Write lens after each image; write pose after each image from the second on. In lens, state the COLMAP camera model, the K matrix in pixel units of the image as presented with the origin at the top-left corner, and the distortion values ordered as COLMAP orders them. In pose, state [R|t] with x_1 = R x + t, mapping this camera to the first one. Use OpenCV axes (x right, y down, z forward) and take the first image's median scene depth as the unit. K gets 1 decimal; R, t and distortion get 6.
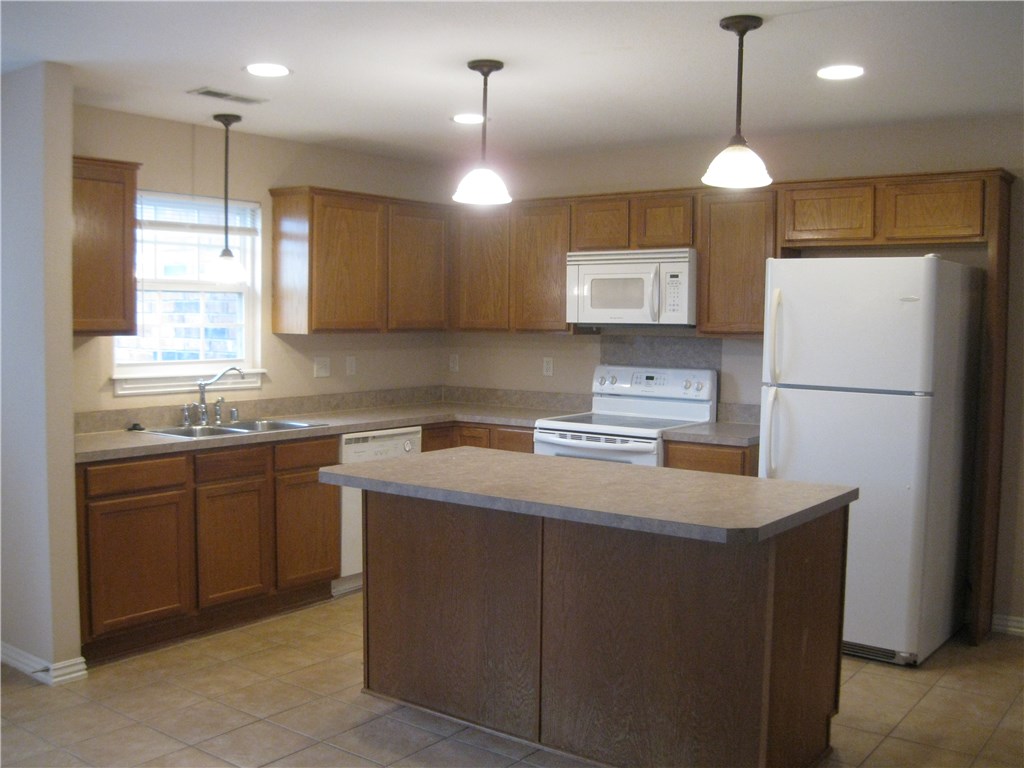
lens RADIAL K [[1033.4, 0, 515.0], [0, 1033.4, 385.6], [0, 0, 1]] dist [-0.110272, 0.000000]
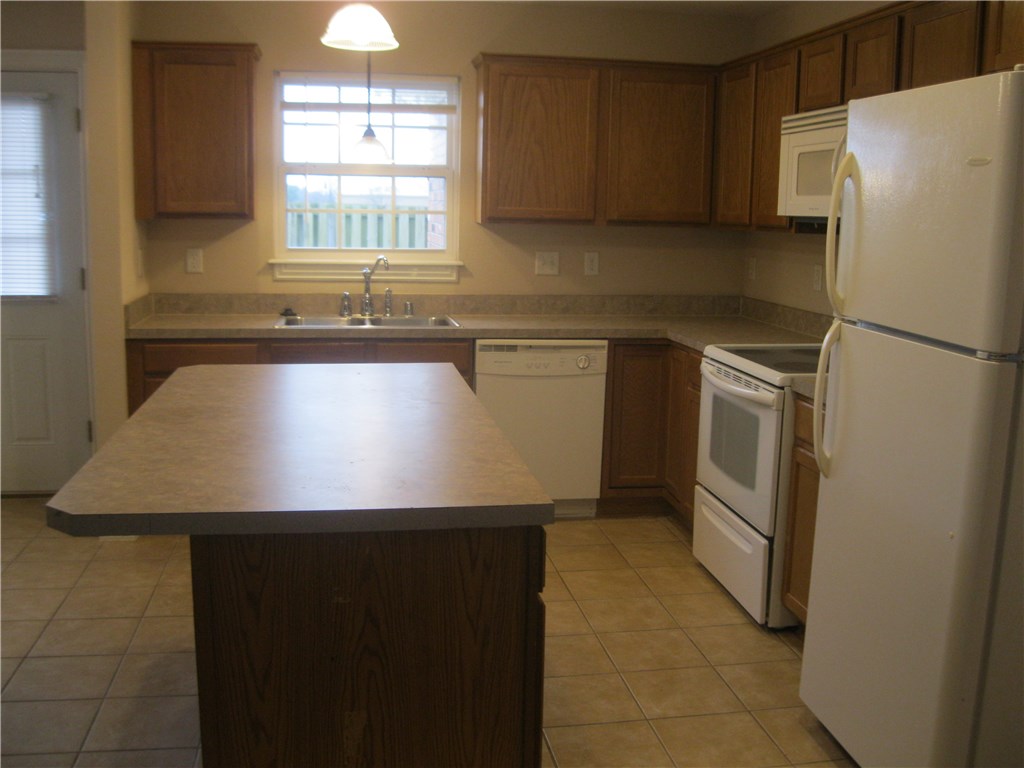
lens RADIAL K [[1033.4, 0, 513.4], [0, 1033.4, 378.8], [0, 0, 1]] dist [-0.110272, 0.000000]
pose [[0.732499, 0.116971, -0.670644, 0.442646], [-0.059566, 0.992362, 0.108024, -0.015501], [0.678157, -0.039179, 0.733872, 0.379151]]
